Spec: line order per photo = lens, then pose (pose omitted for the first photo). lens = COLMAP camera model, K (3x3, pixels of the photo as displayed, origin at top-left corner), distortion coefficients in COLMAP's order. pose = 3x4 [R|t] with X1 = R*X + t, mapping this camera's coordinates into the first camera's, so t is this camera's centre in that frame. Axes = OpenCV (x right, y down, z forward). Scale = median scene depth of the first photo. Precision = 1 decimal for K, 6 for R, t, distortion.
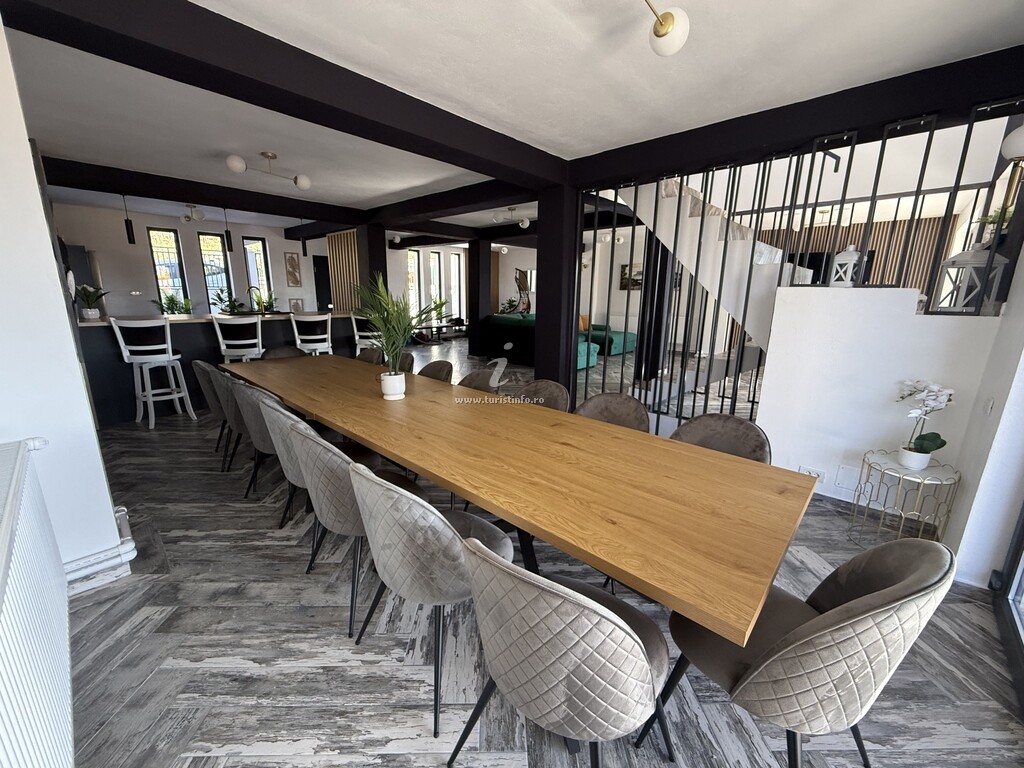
lens RADIAL K [[408.9, 0, 510.7], [0, 408.9, 381.2], [0, 0, 1]] dist [-0.000953, 0.000434]
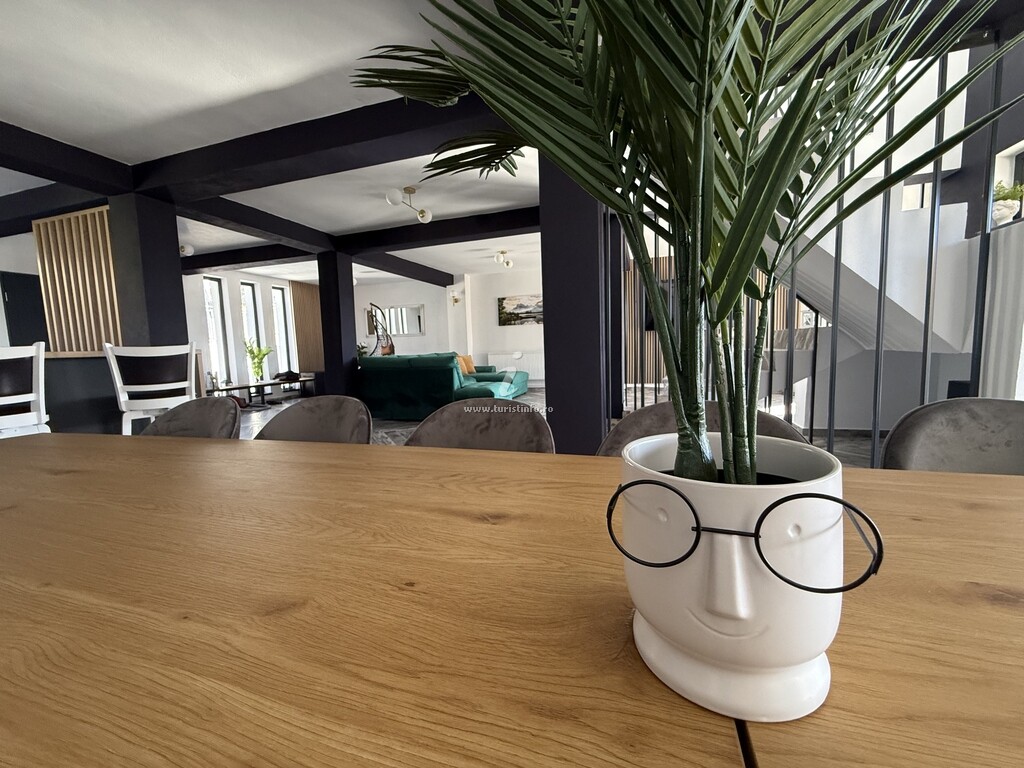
lens RADIAL K [[408.9, 0, 507.1], [0, 408.9, 380.8], [0, 0, 1]] dist [-0.000953, 0.000434]
pose [[0.904647, -0.082575, 0.418086, -0.085147], [0.139488, 0.984382, -0.107399, -0.006886], [-0.402688, 0.155476, 0.902036, 0.196723]]
